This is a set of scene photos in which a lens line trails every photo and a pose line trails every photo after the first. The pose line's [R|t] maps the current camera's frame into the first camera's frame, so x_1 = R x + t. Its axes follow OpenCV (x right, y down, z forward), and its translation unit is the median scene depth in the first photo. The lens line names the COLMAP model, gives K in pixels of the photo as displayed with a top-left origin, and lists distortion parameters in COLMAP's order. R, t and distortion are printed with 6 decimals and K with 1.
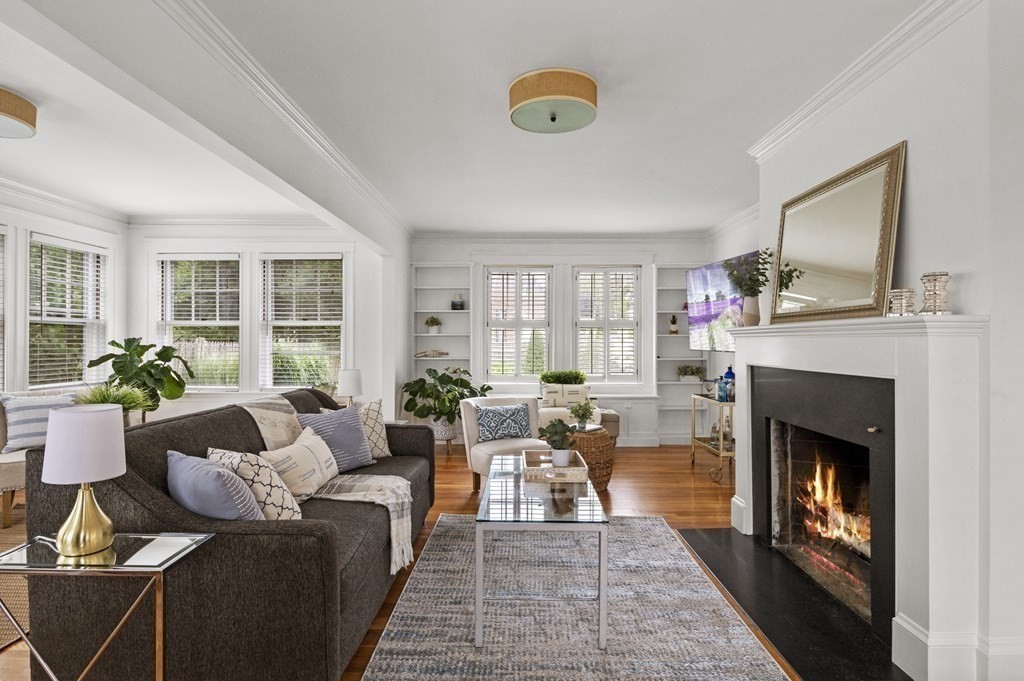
lens RADIAL K [[549.4, 0, 515.8], [0, 549.4, 339.8], [0, 0, 1]] dist [-0.005371, 0.000952]
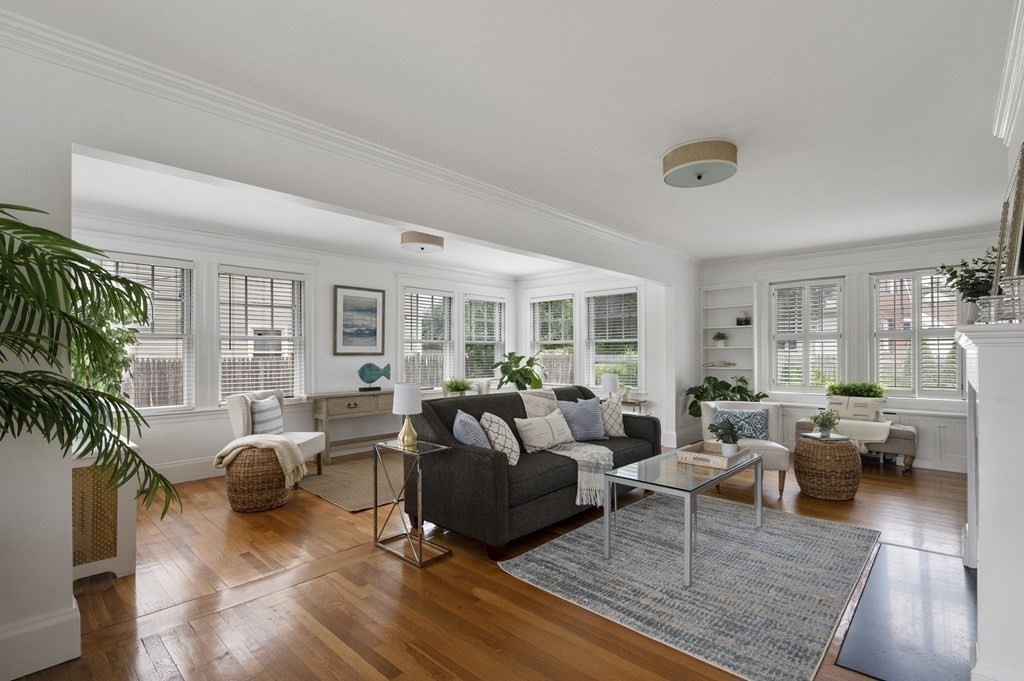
lens RADIAL K [[471.3, 0, 504.3], [0, 471.3, 351.7], [0, 0, 1]] dist [-0.000602, 0.000068]
pose [[0.729328, -0.007320, -0.684125, 0.239101], [0.006812, 0.999971, -0.003438, -0.000337], [0.684130, -0.002153, 0.729357, -0.048518]]
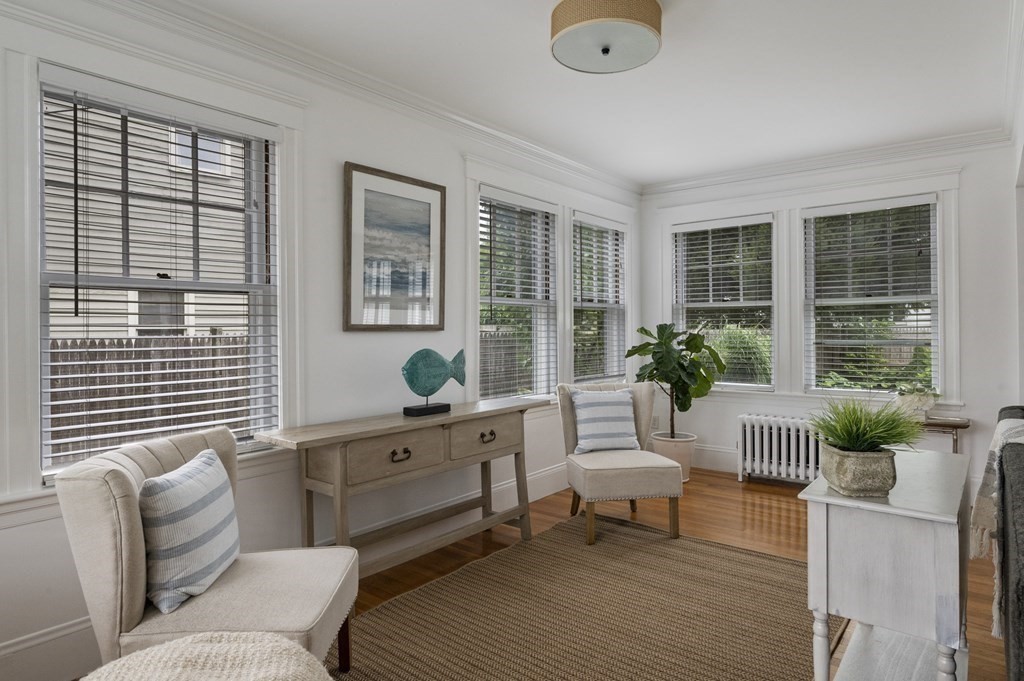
lens RADIAL K [[593.6, 0, 505.7], [0, 593.6, 327.2], [0, 0, 1]] dist [0.007138, -0.000291]
pose [[0.773457, -0.003361, -0.633840, -0.286292], [0.007868, 0.999960, 0.004300, -0.003713], [0.633800, -0.008313, 0.773452, 0.123587]]
